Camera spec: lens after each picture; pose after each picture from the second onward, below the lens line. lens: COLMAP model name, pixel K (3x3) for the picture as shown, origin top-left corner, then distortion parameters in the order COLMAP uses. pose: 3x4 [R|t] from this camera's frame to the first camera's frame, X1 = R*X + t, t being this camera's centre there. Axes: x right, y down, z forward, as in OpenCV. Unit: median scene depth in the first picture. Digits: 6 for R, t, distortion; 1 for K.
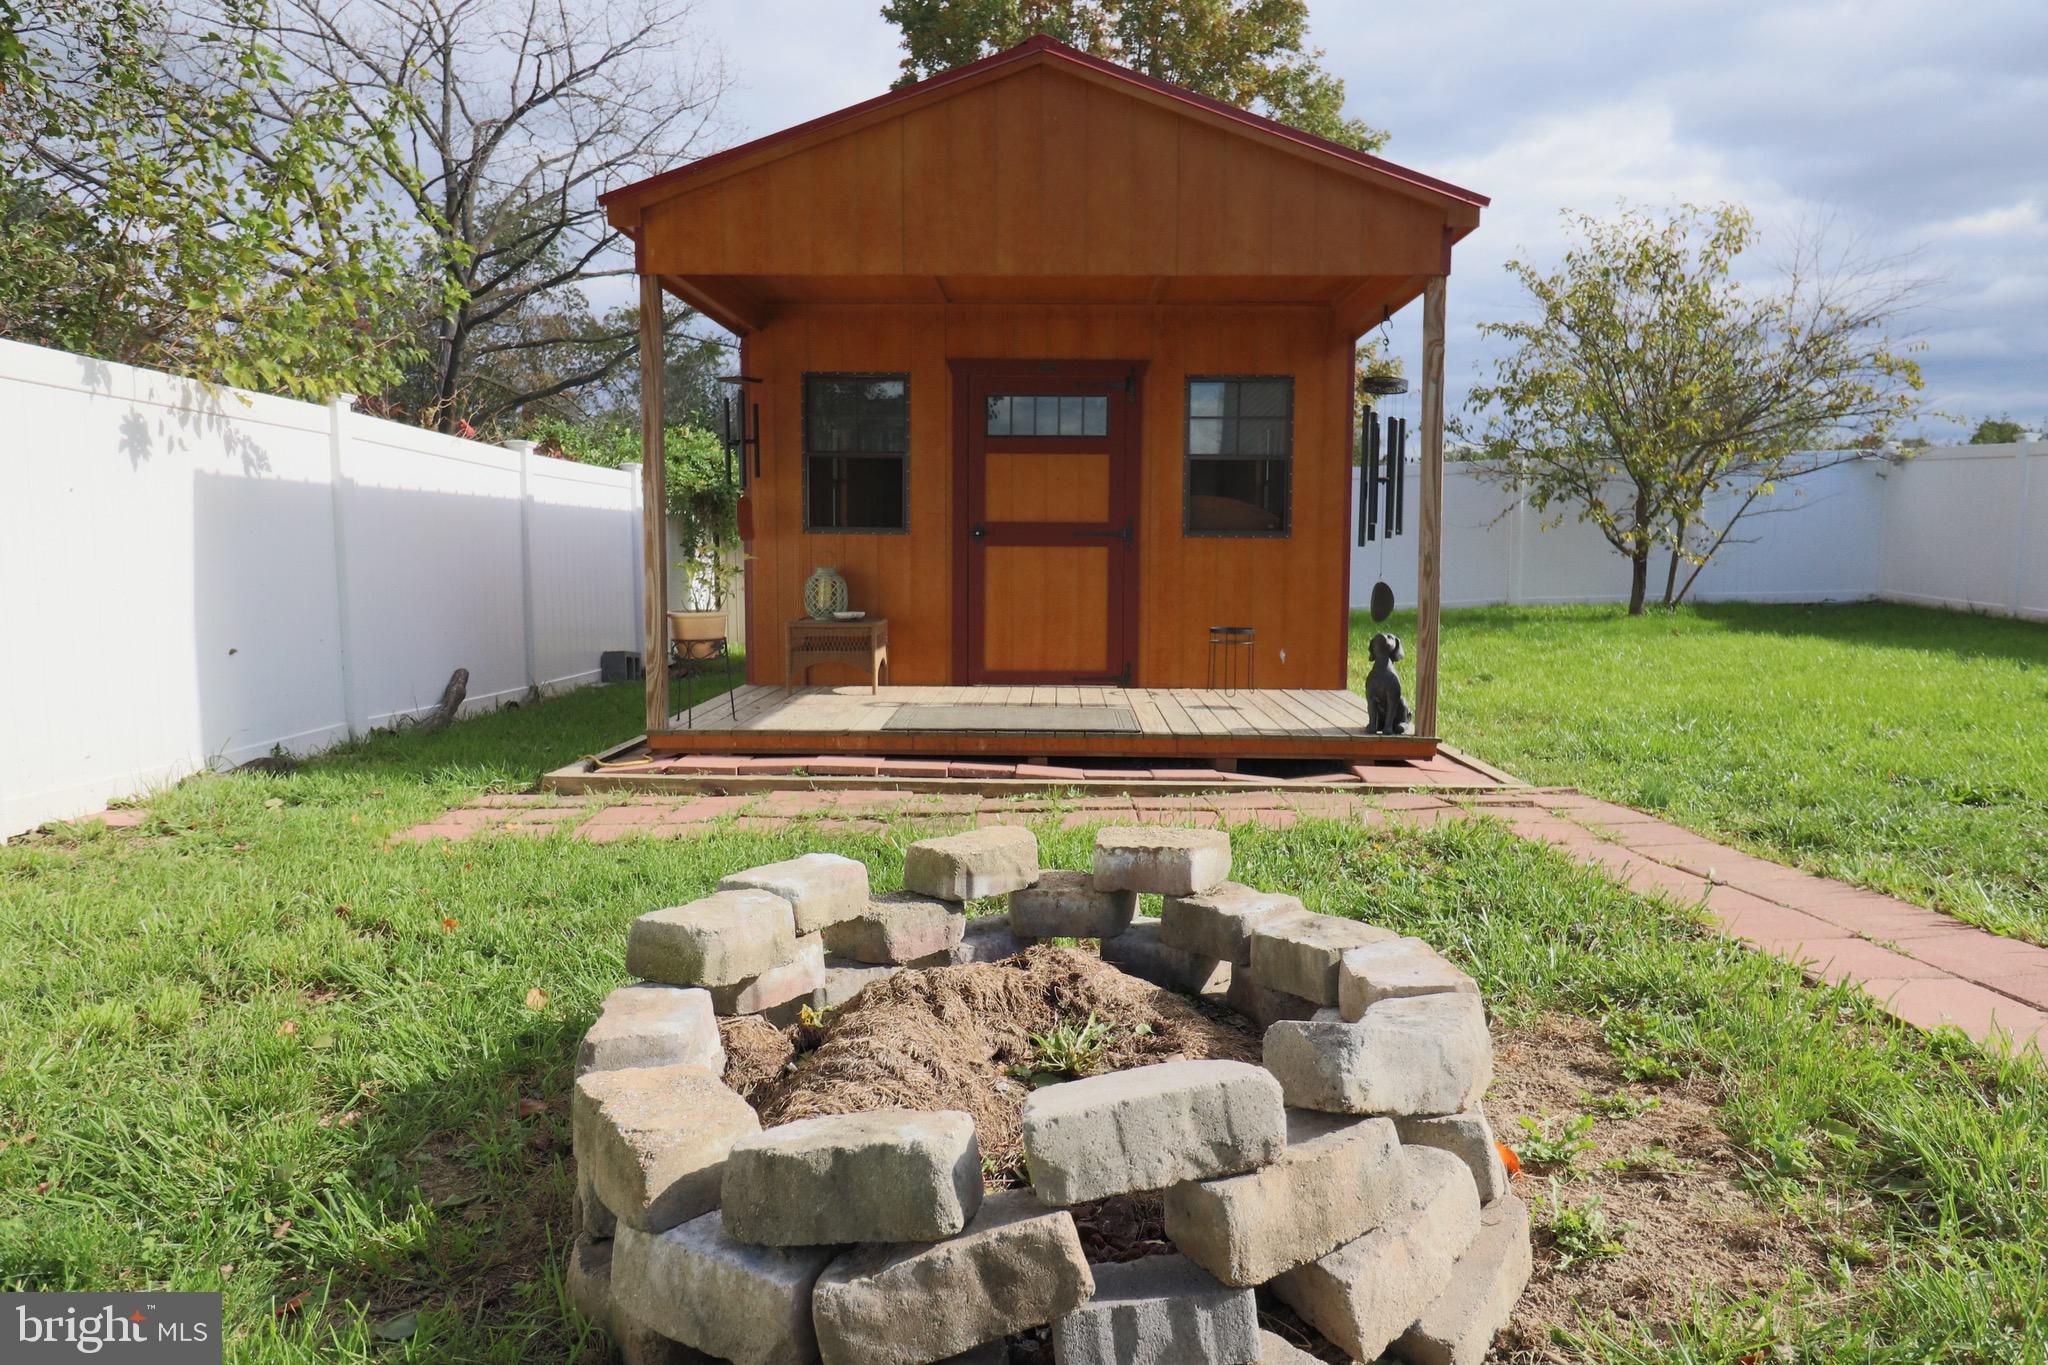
lens RADIAL K [[1246.5, 0, 1036.0], [0, 1246.5, 661.2], [0, 0, 1]] dist [-0.002587, -0.002983]
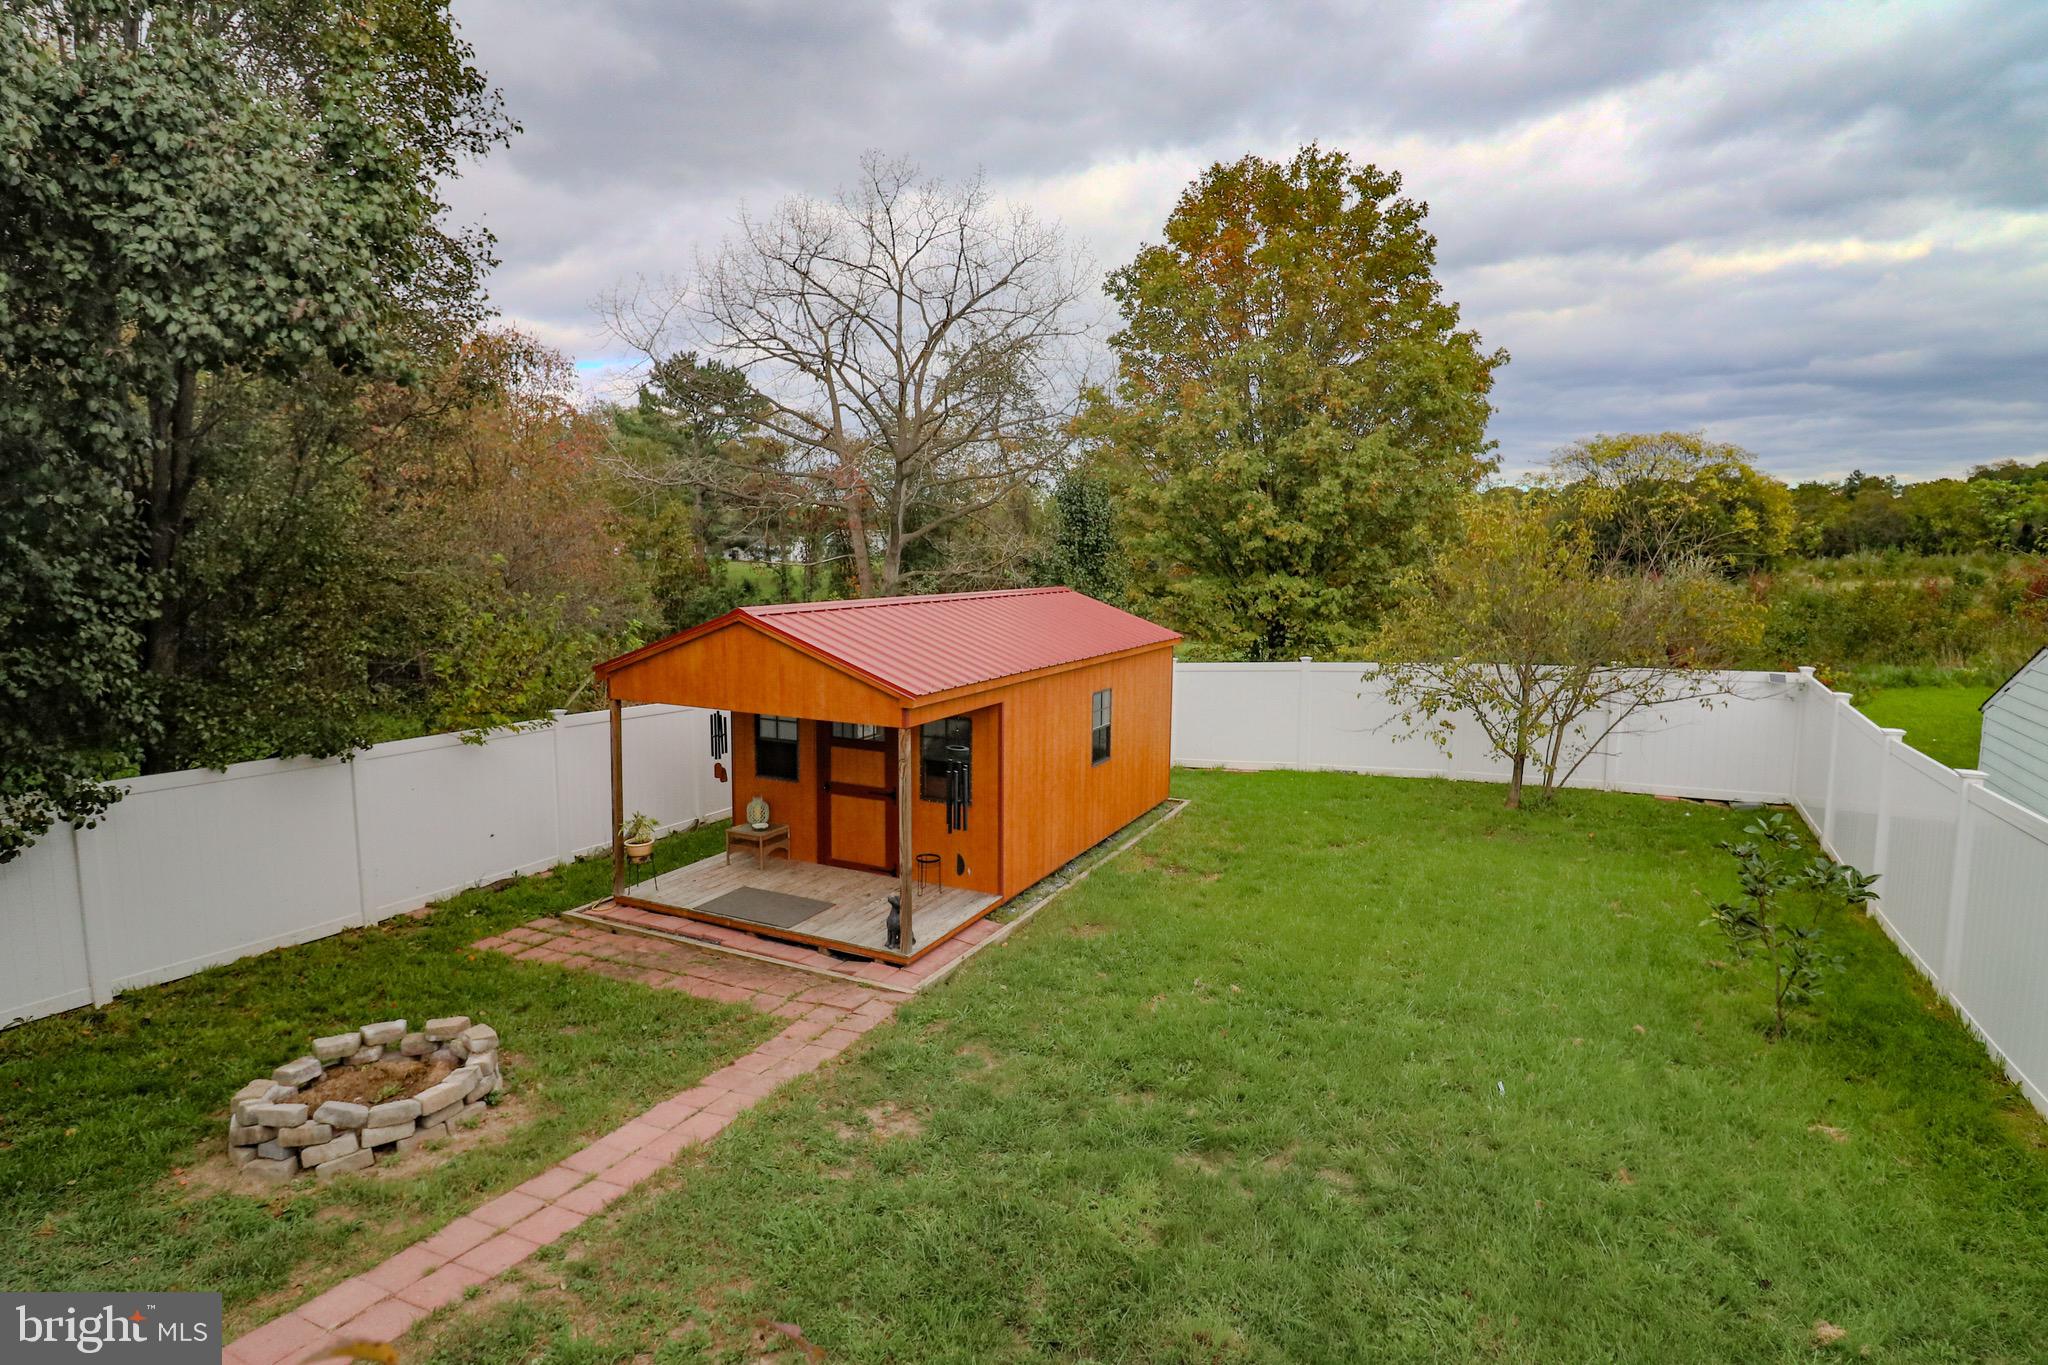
lens RADIAL K [[1058.6, 0, 1032.8], [0, 1058.6, 662.8], [0, 0, 1]] dist [0.000359, -0.011815]
pose [[0.905620, 0.050651, -0.421054, 0.913277], [-0.044109, 0.998707, 0.025268, -0.348668], [0.421789, -0.004311, 0.906684, -0.333813]]
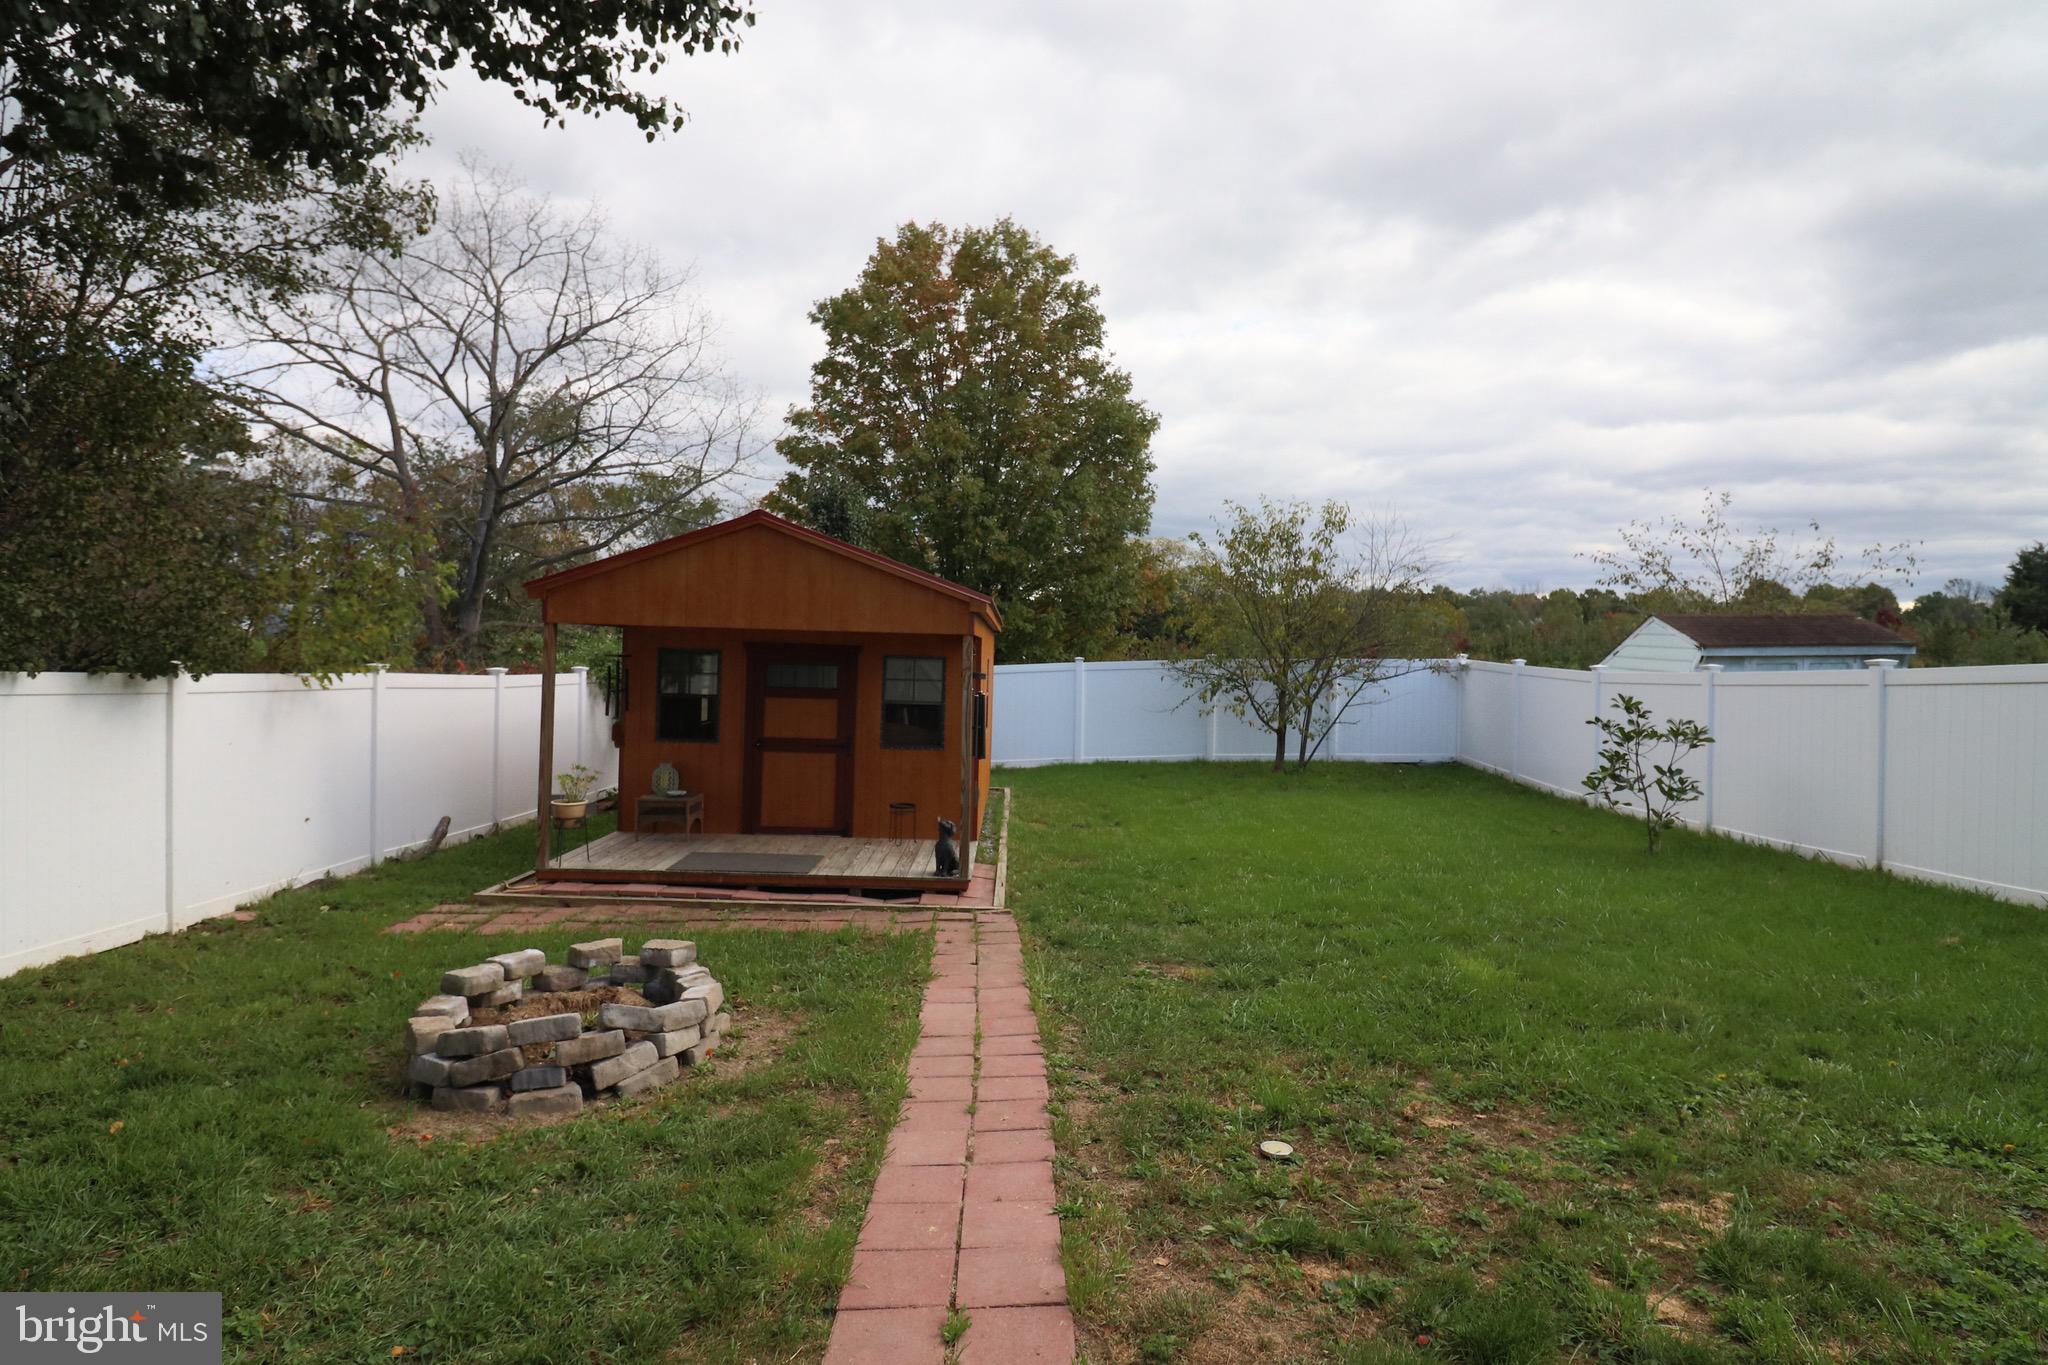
lens RADIAL K [[1058.6, 0, 1032.8], [0, 1058.6, 662.8], [0, 0, 1]] dist [0.000359, -0.011815]
pose [[0.999161, 0.021942, 0.034579, 0.274711], [-0.018885, 0.996084, -0.086376, -0.096043], [-0.036339, 0.085650, 0.995662, -0.459502]]
